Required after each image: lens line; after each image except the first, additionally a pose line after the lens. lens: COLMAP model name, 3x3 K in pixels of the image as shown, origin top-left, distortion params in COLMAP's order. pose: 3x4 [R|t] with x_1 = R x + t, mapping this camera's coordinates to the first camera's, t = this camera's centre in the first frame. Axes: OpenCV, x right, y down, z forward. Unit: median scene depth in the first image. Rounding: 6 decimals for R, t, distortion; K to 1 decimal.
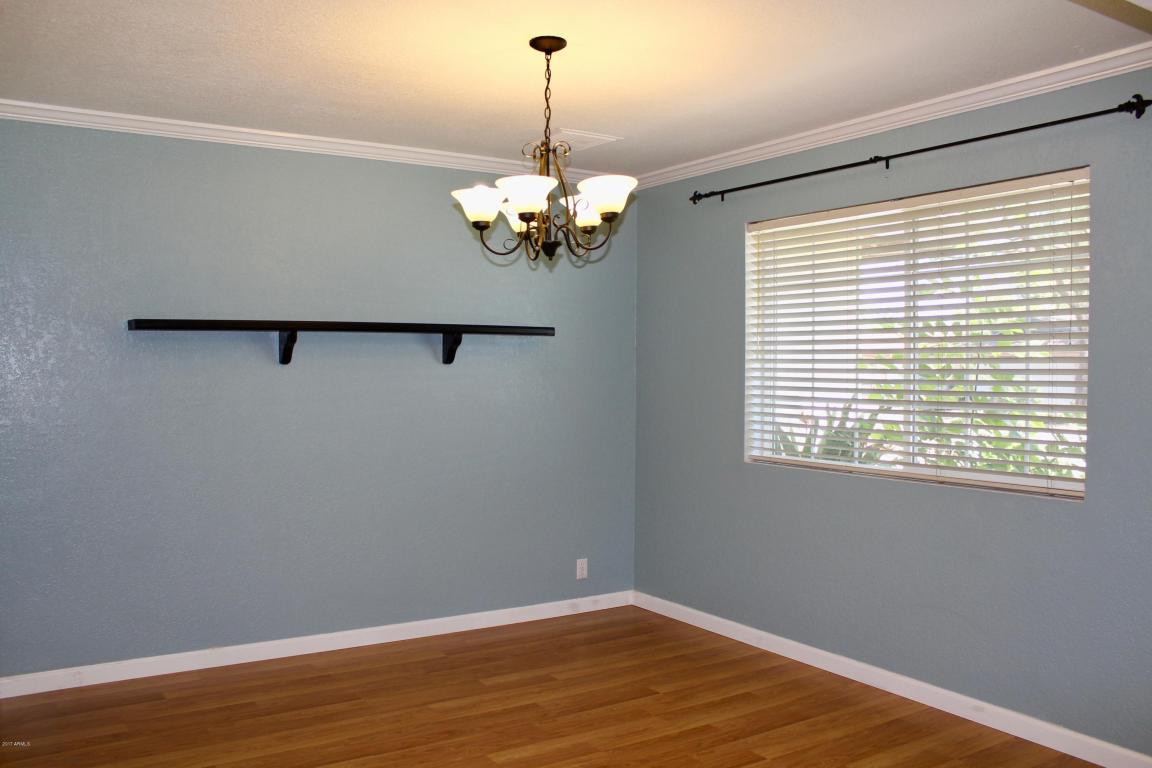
lens RADIAL K [[959.4, 0, 576.0], [0, 959.4, 384.0], [0, 0, 1]] dist [-0.151229, 0.110257]
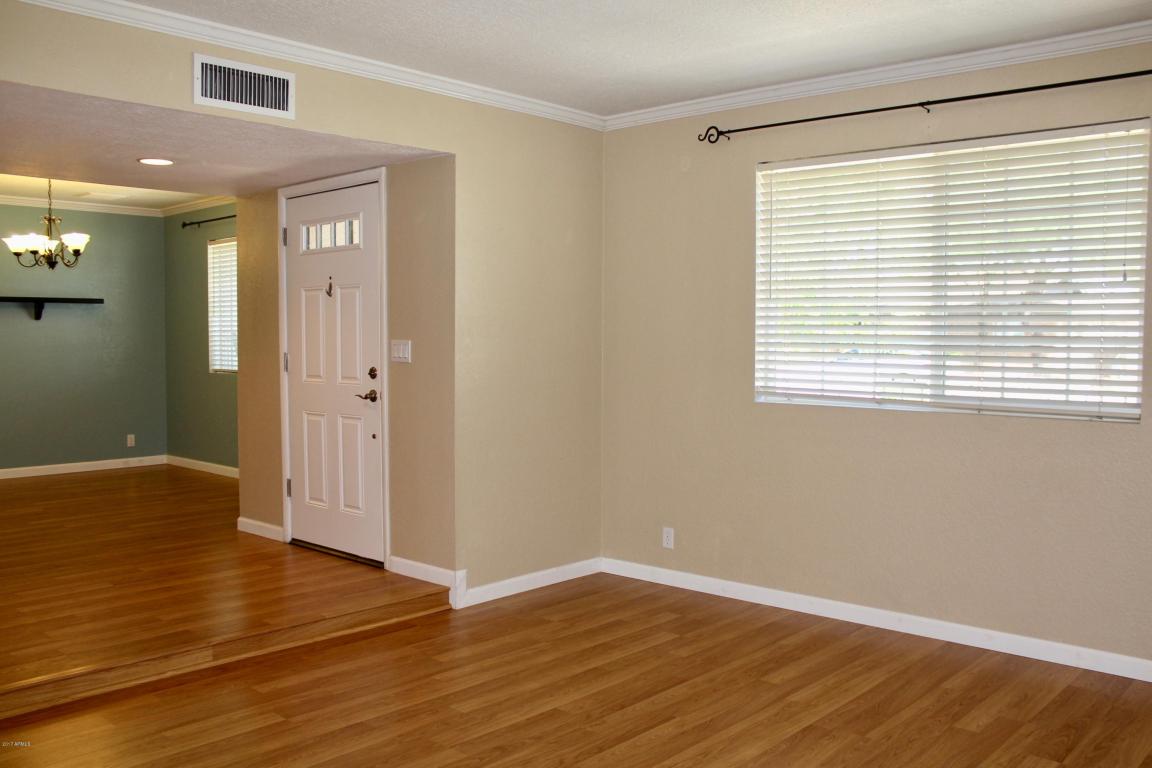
lens RADIAL K [[959.4, 0, 576.0], [0, 959.4, 384.0], [0, 0, 1]] dist [-0.151229, 0.110257]
pose [[0.962091, -0.018675, 0.272087, 0.359433], [0.009431, 0.999334, 0.035243, 0.047059], [-0.272564, -0.031340, 0.961627, -0.910674]]
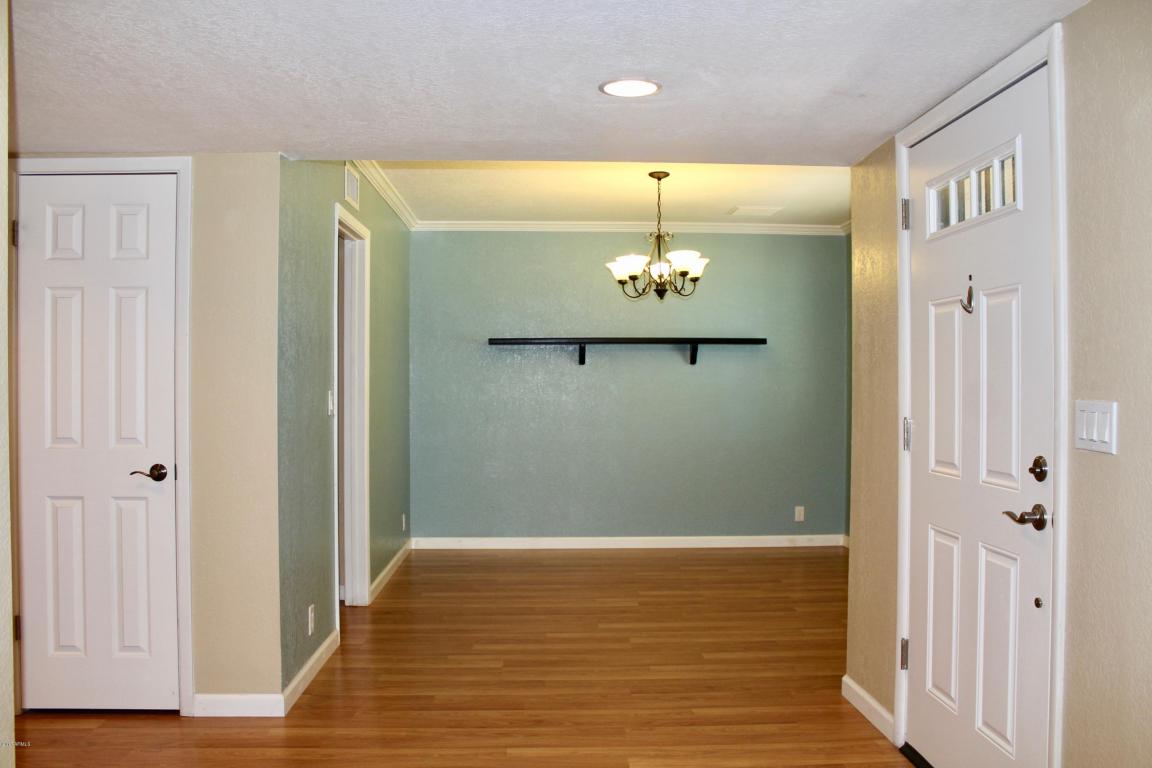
lens RADIAL K [[959.4, 0, 576.0], [0, 959.4, 384.0], [0, 0, 1]] dist [-0.151229, 0.110257]
pose [[0.865770, -0.001517, -0.500439, 0.462168], [-0.007617, 0.999840, -0.016209, 0.035606], [0.500383, 0.017845, 0.865620, -0.385238]]
